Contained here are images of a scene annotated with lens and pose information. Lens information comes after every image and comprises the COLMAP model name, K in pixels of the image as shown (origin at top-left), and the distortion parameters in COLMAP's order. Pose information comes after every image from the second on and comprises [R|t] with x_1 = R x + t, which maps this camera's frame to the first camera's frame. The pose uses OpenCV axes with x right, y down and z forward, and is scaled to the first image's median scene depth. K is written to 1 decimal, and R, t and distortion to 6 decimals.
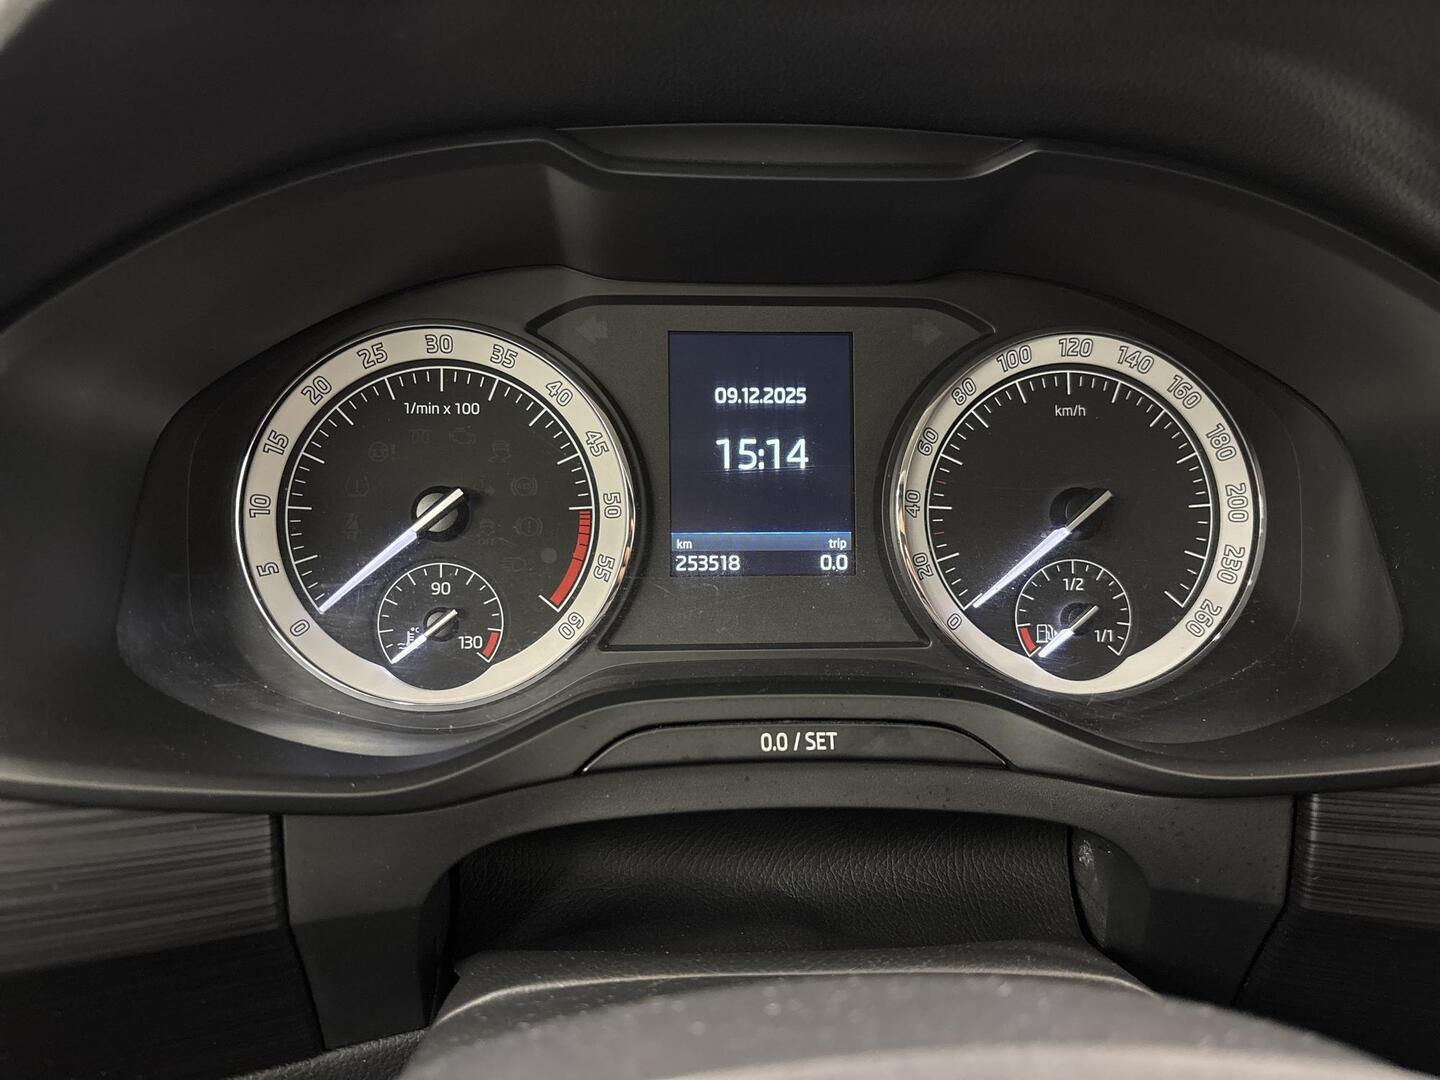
lens RADIAL K [[1103.5, 0, 720.0], [0, 1103.5, 540.0], [0, 0, 1]] dist [-0.005570, -0.006830]
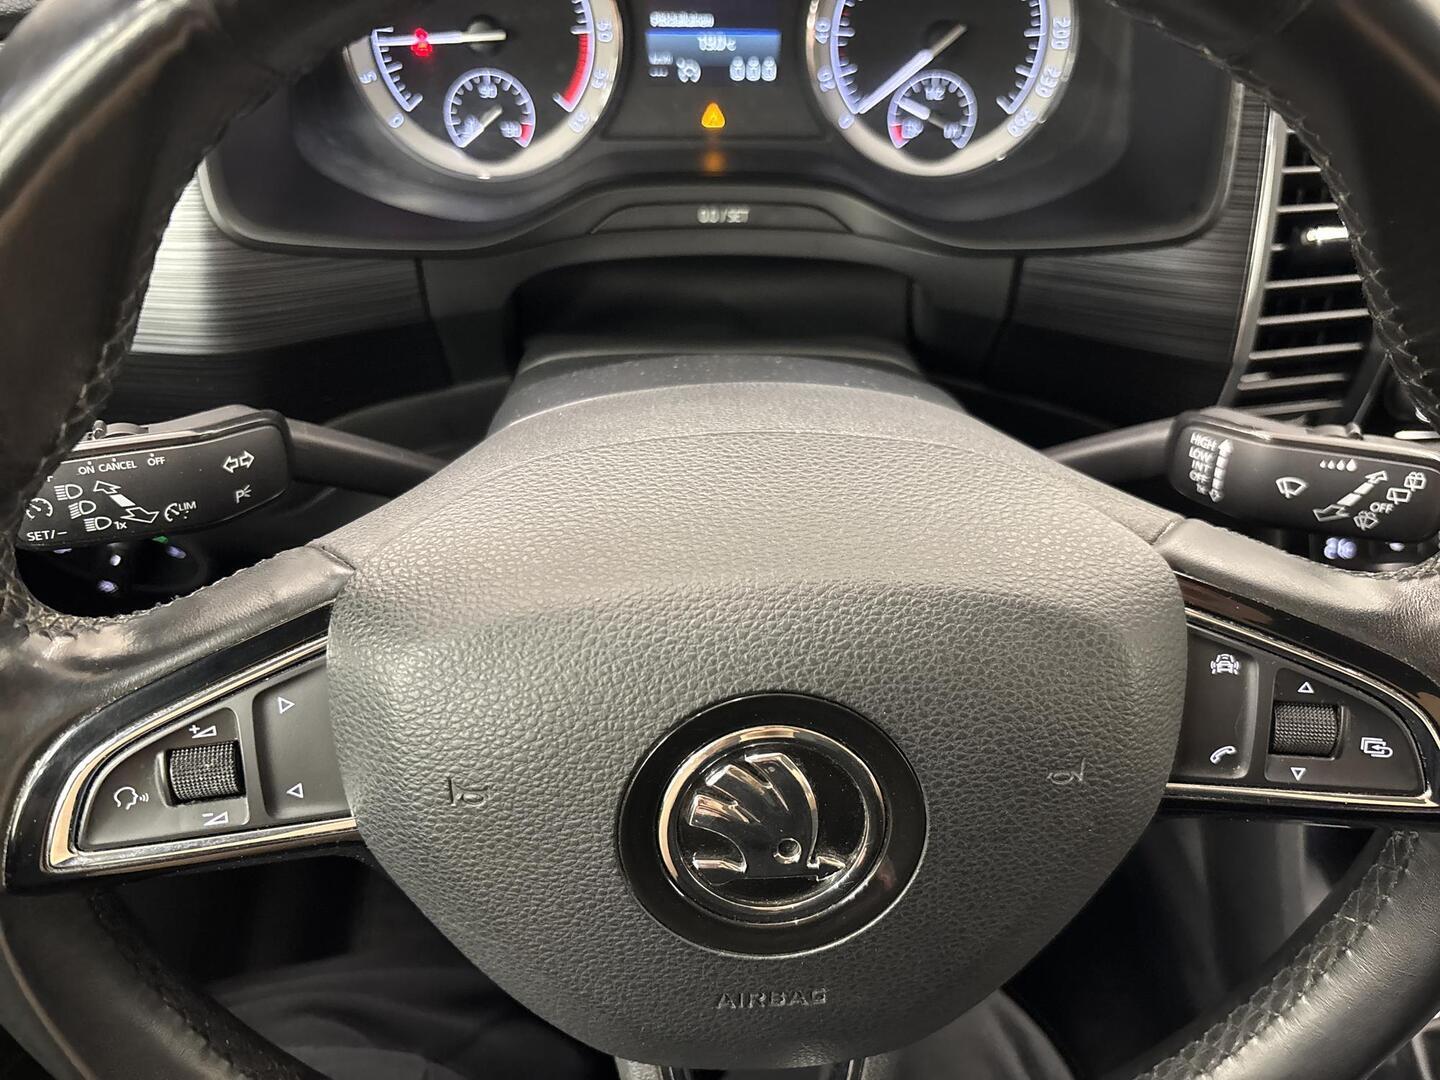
lens RADIAL K [[1103.5, 0, 720.0], [0, 1103.5, 540.0], [0, 0, 1]] dist [-0.005570, -0.006830]
pose [[0.999715, 0.021314, -0.010778, 0.092993], [-0.012510, 0.851683, 0.523907, -0.261388], [0.020347, -0.523623, 0.851707, -0.634274]]
